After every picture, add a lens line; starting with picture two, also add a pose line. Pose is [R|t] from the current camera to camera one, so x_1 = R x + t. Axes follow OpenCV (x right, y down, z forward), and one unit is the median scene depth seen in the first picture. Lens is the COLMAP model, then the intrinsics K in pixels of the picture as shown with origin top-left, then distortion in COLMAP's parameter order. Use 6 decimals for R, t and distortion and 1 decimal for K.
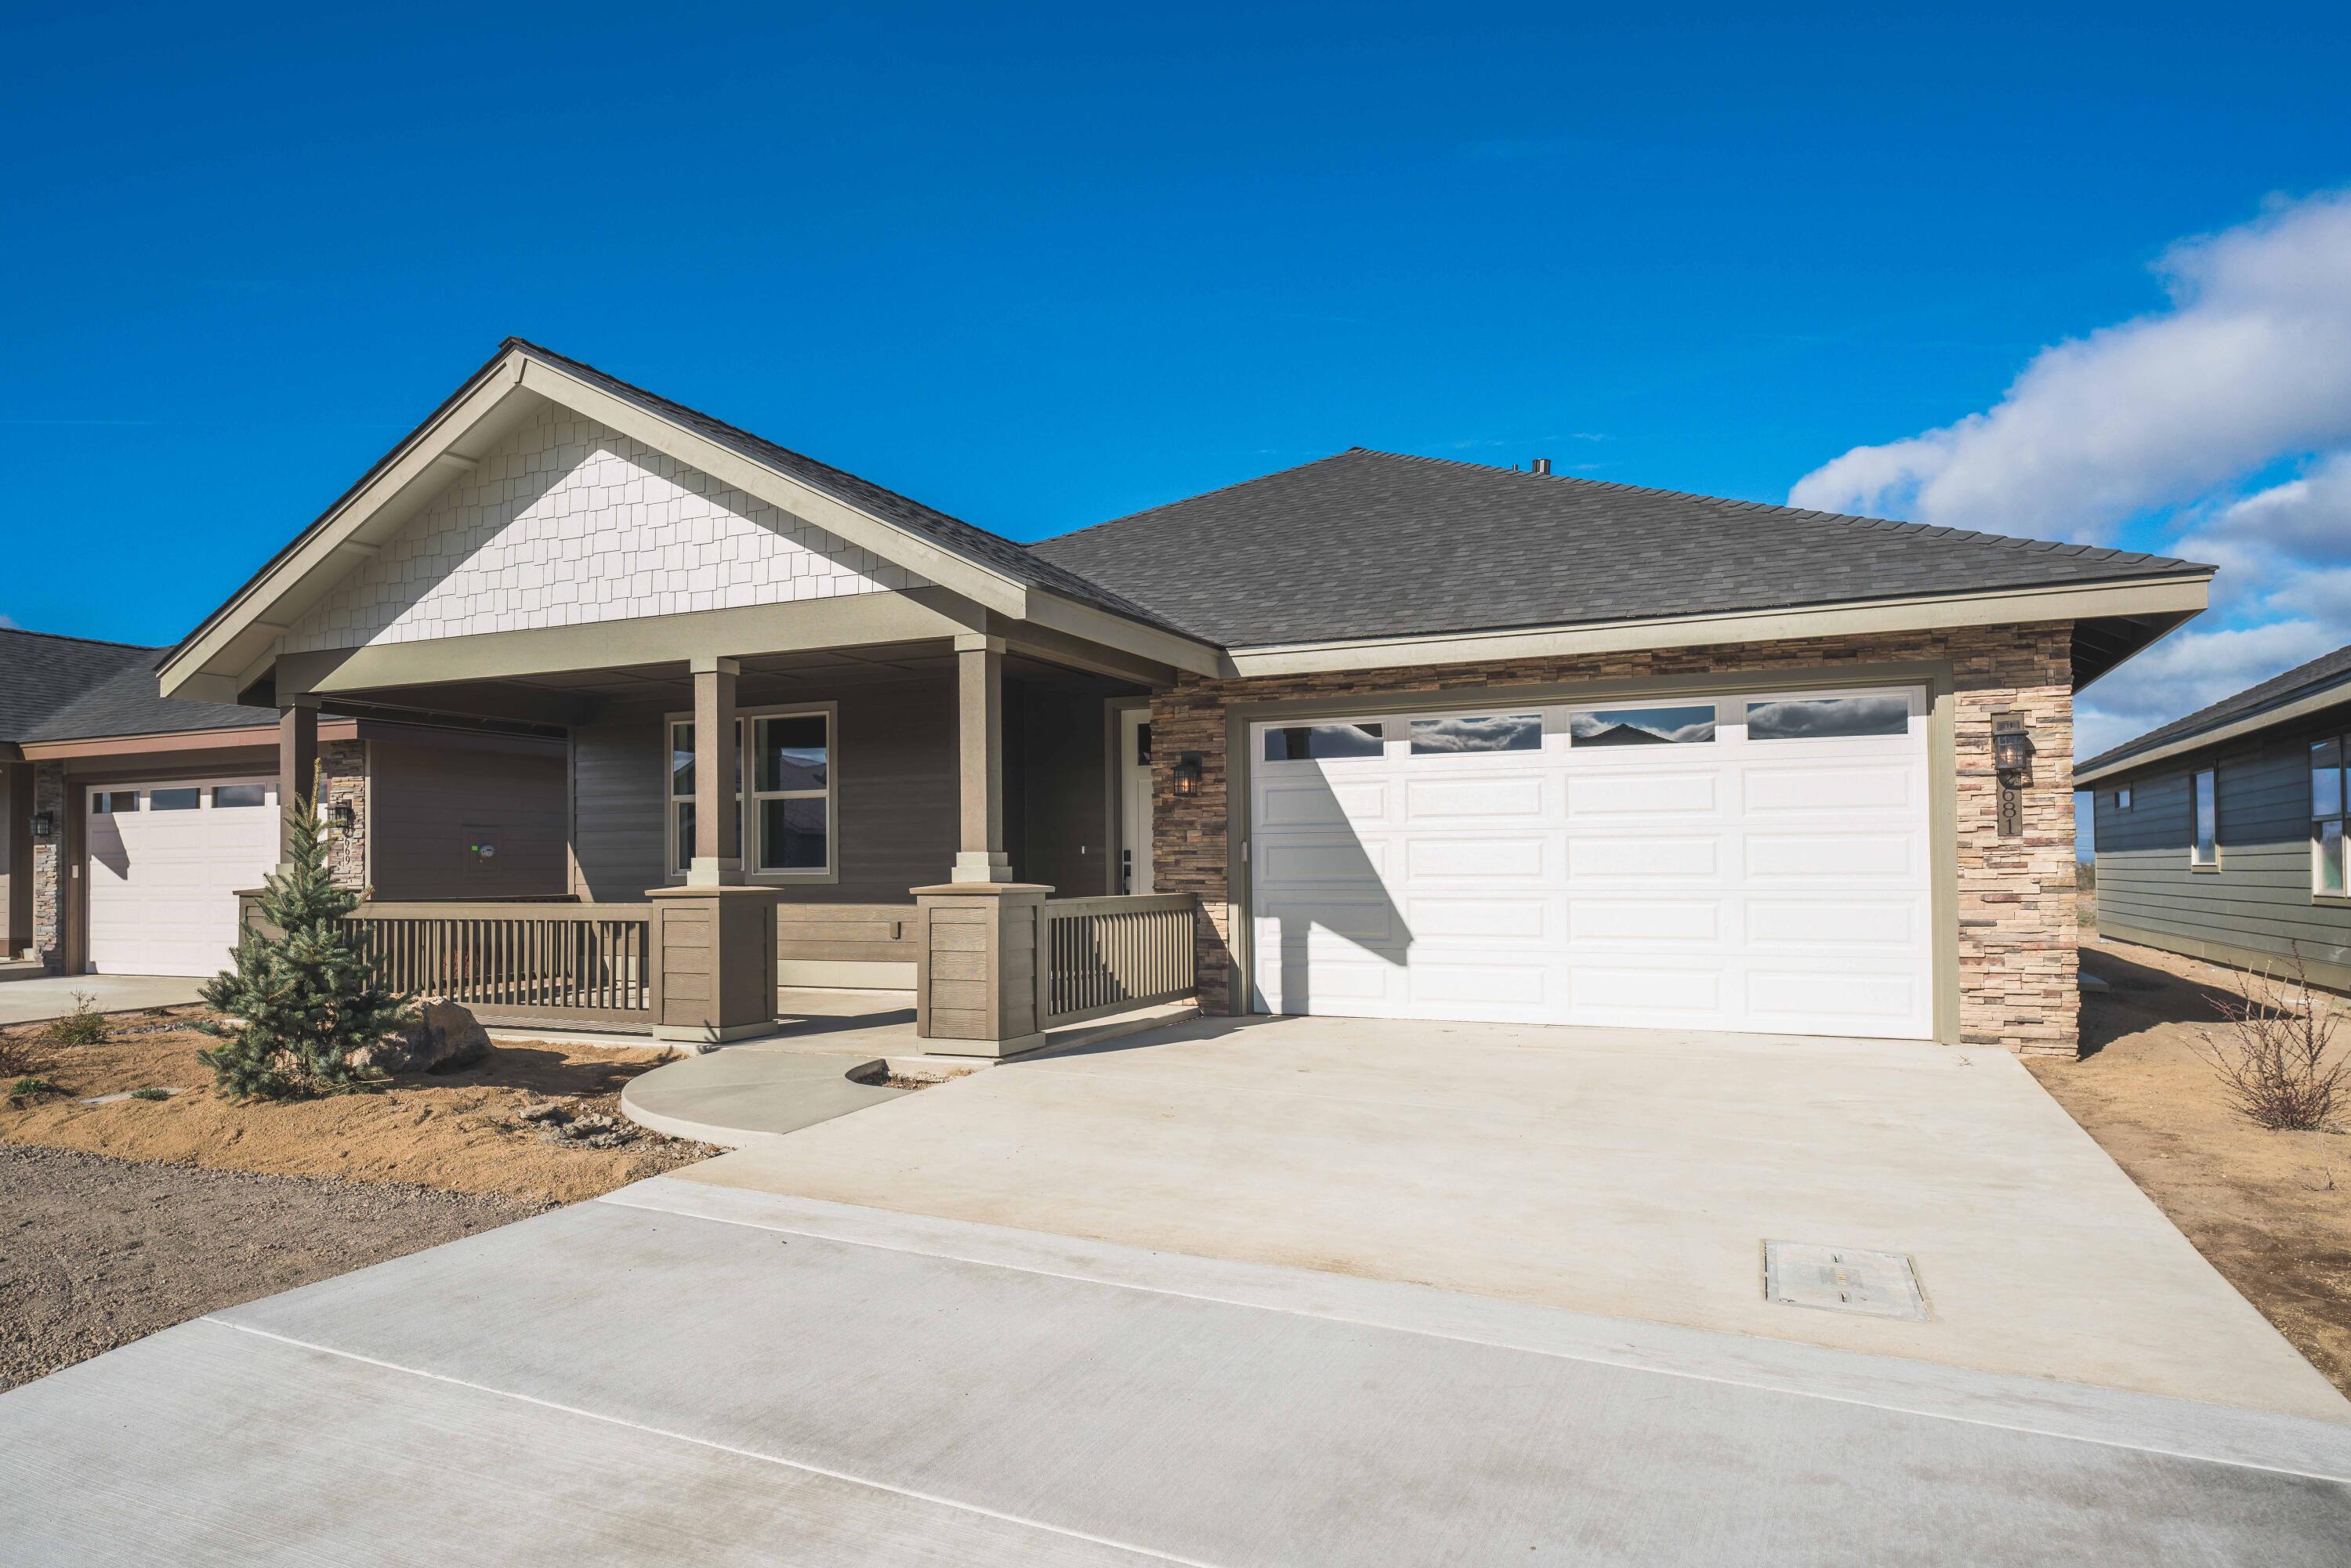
lens RADIAL K [[1428.2, 0, 1150.0], [0, 1428.2, 863.1], [0, 0, 1]] dist [0.007703, 0.000453]
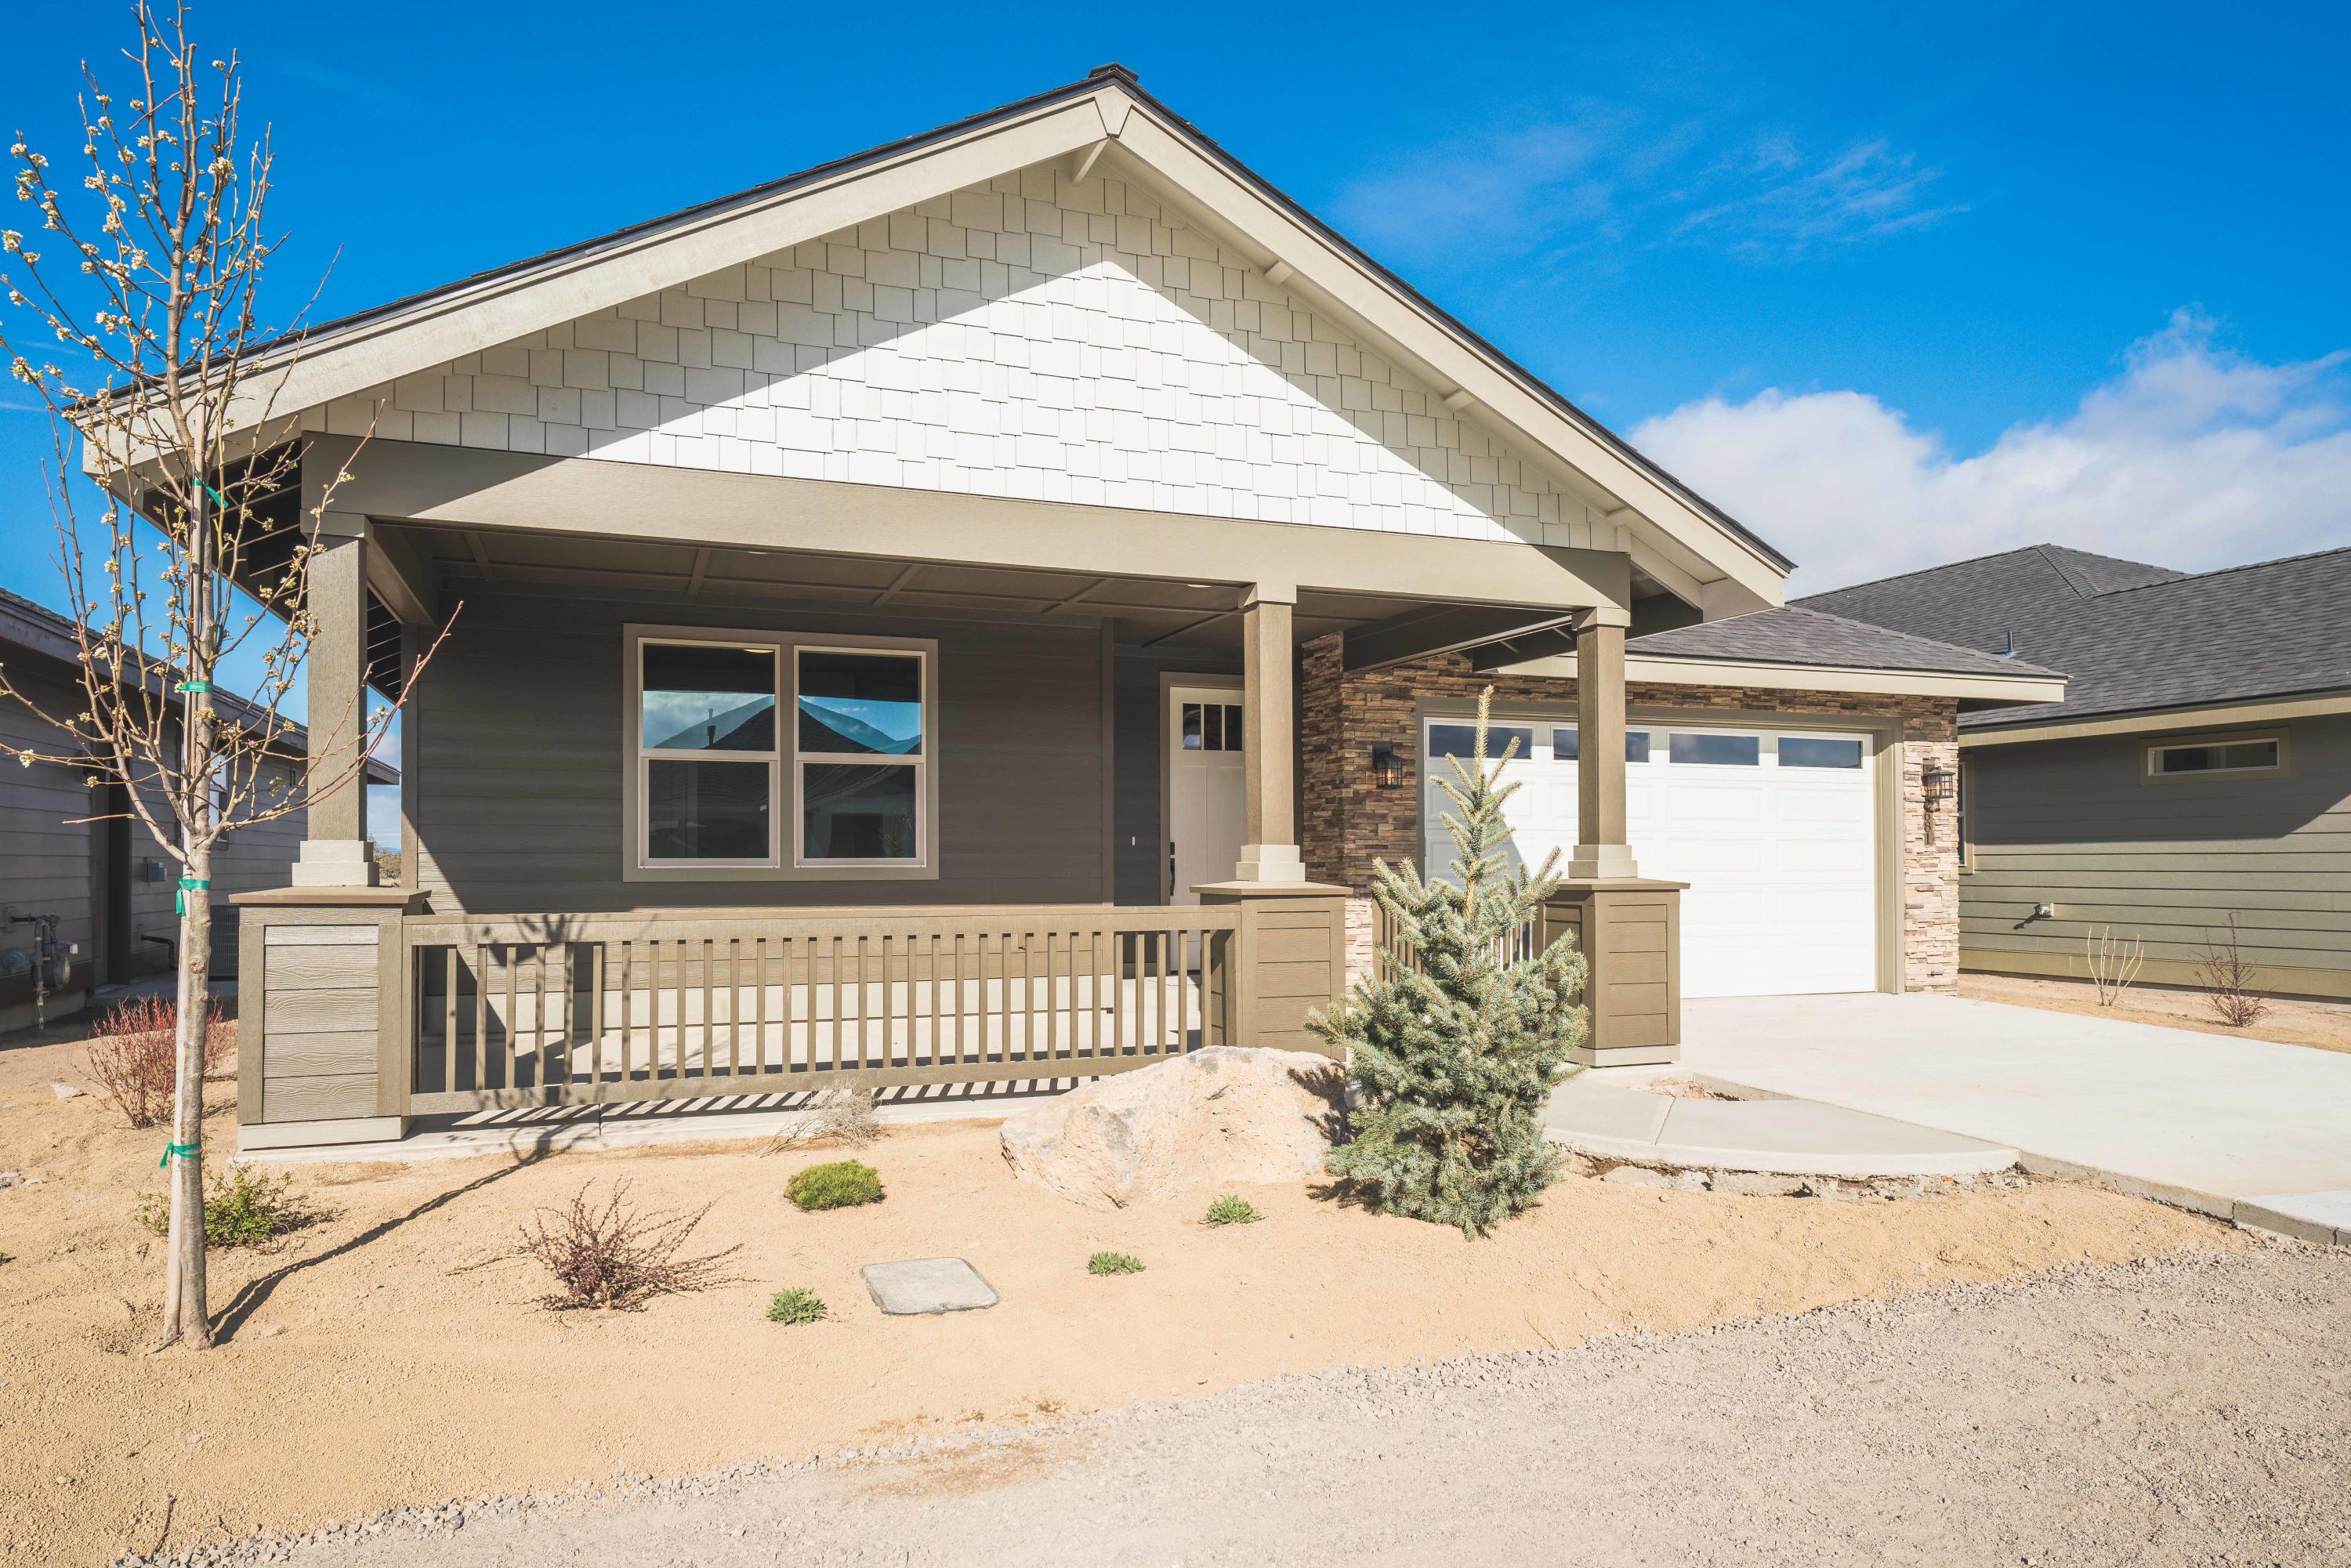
lens RADIAL K [[1428.2, 0, 1150.0], [0, 1428.2, 863.1], [0, 0, 1]] dist [0.007703, 0.000453]
pose [[0.704934, 0.007722, 0.709231, -0.843295], [-0.007752, 0.999965, -0.003182, 0.008601], [-0.709231, -0.003255, 0.704969, 0.475755]]
